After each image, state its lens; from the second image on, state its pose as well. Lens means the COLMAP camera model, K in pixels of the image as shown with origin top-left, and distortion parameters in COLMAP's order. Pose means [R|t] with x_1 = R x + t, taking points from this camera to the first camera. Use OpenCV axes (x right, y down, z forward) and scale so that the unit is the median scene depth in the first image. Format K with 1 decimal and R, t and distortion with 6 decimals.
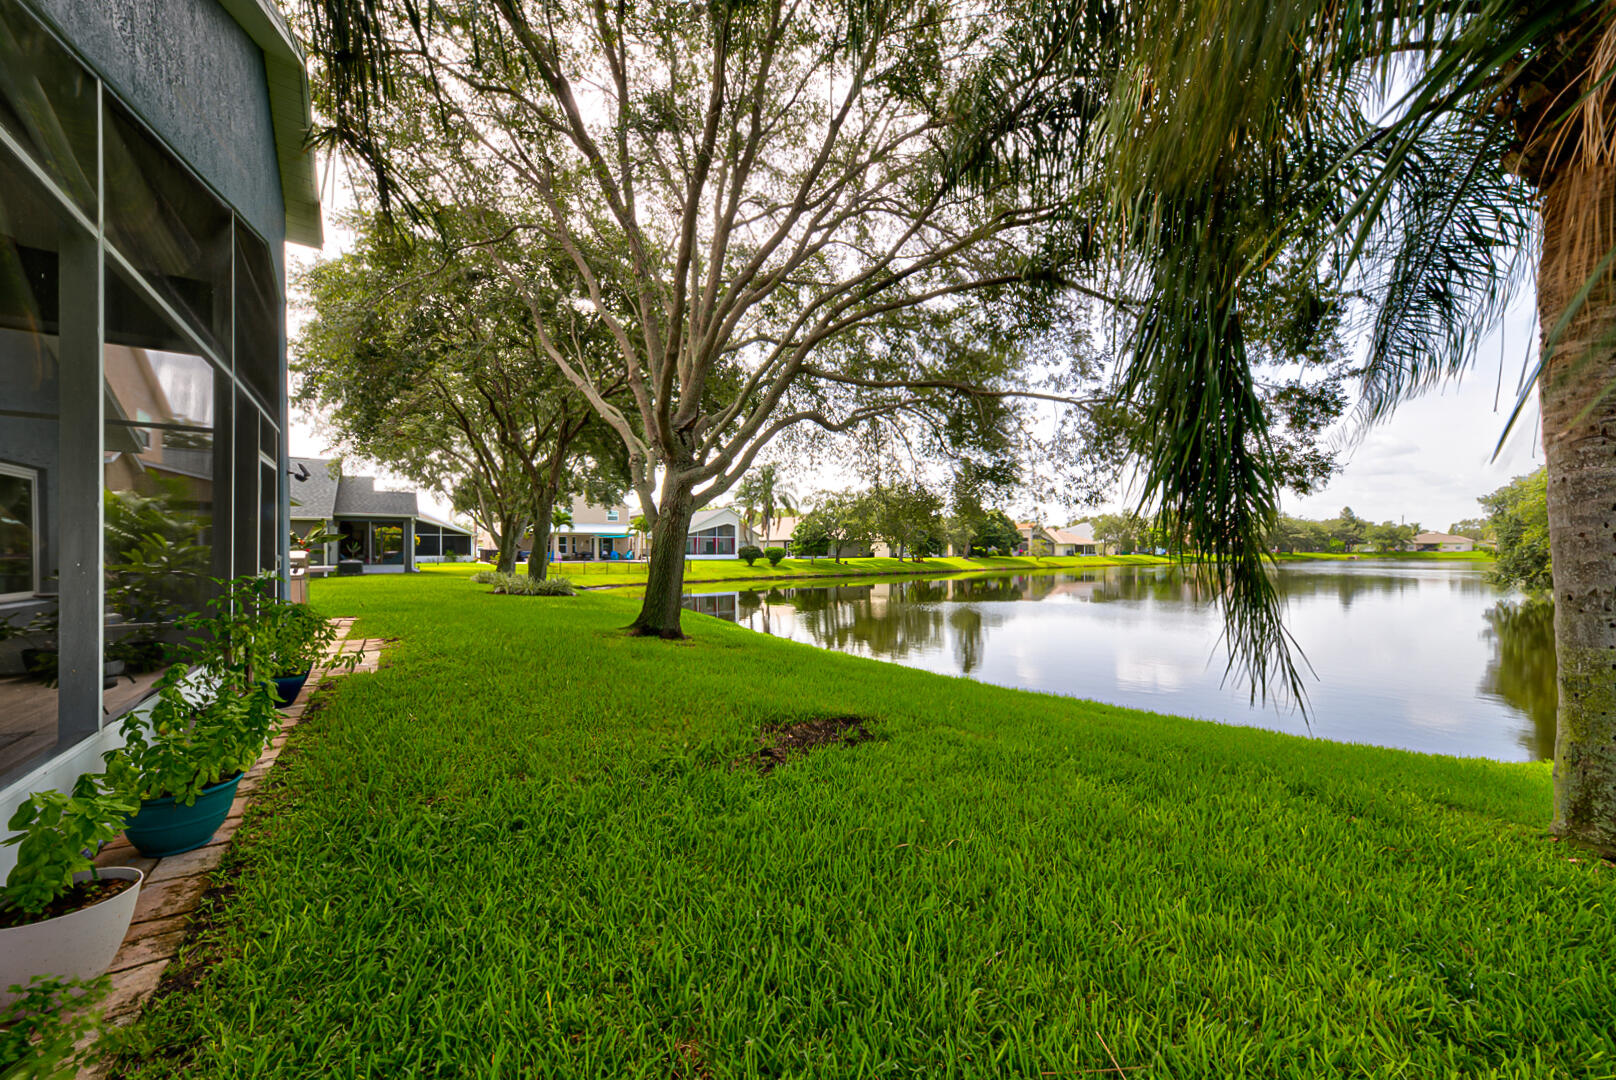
lens RADIAL K [[556.1, 0, 809.8], [0, 556.1, 559.8], [0, 0, 1]] dist [0.017507, -0.000279]
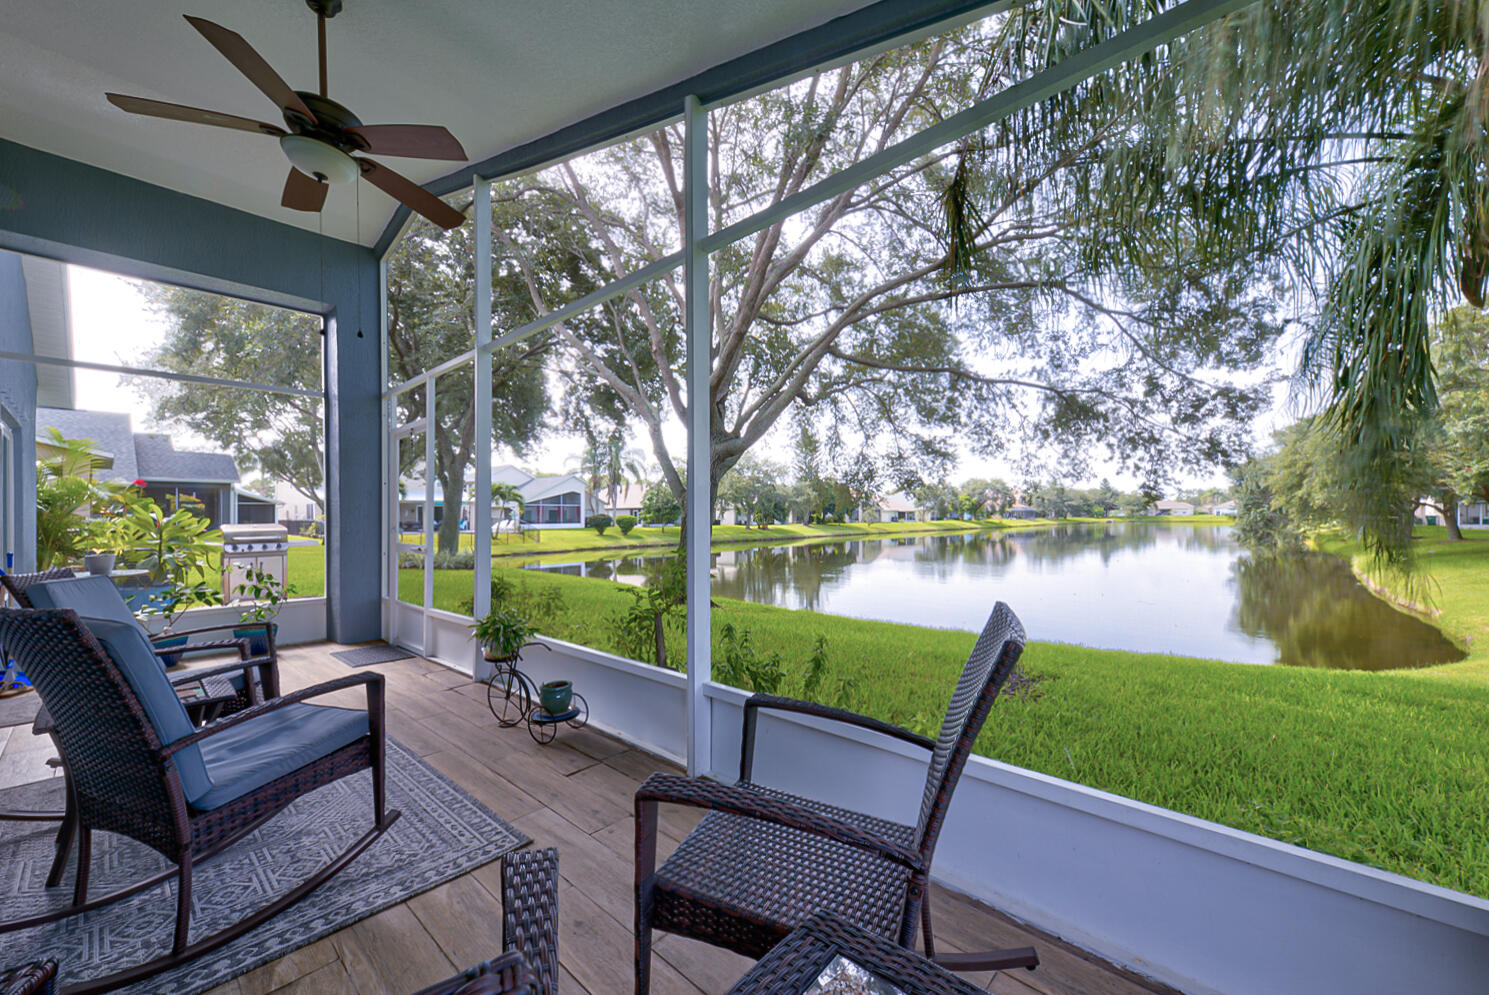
lens RADIAL K [[563.5, 0, 741.6], [0, 563.5, 515.7], [0, 0, 1]] dist [0.010830, 0.000210]
pose [[0.980276, -0.006137, 0.197539, -0.052637], [0.010260, 0.999750, -0.019855, -0.000700], [-0.197368, 0.021490, 0.980094, -0.002734]]
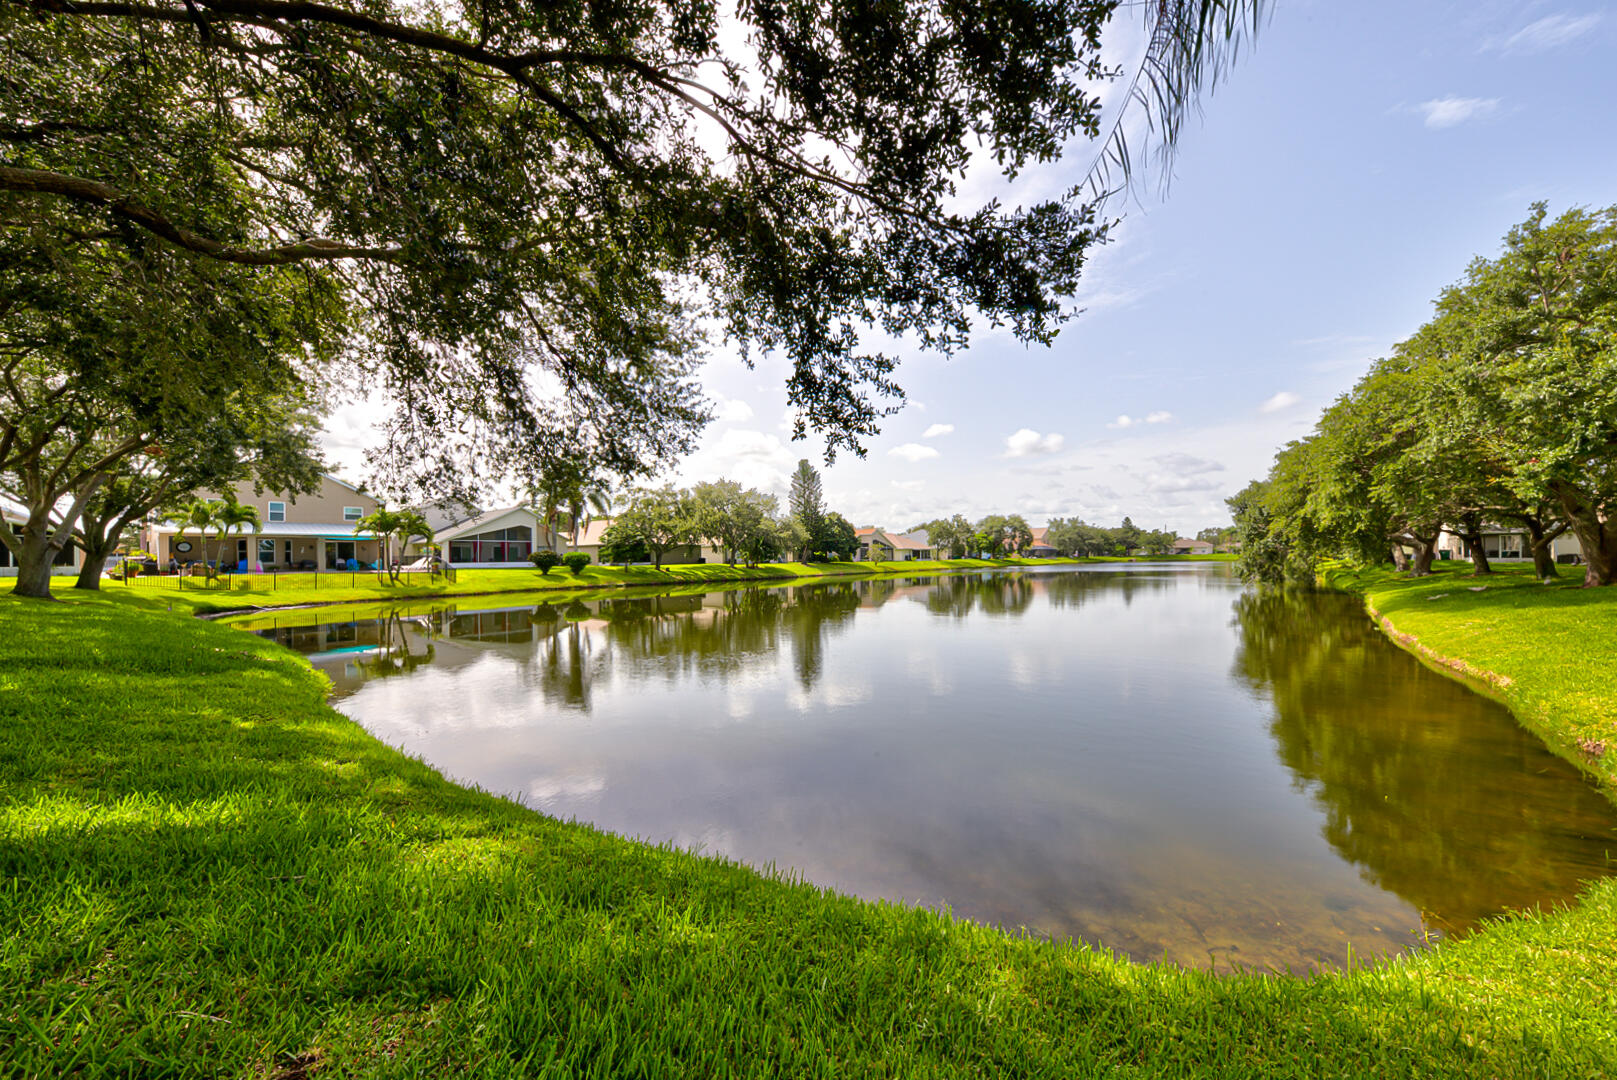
lens RADIAL K [[556.4, 0, 810.3], [0, 556.4, 559.8], [0, 0, 1]] dist [0.017507, -0.000279]
pose [[0.970236, -0.010910, 0.241916, 0.068484], [0.014931, 0.999779, -0.014794, 0.005955], [-0.241701, 0.017966, 0.970184, 0.073866]]
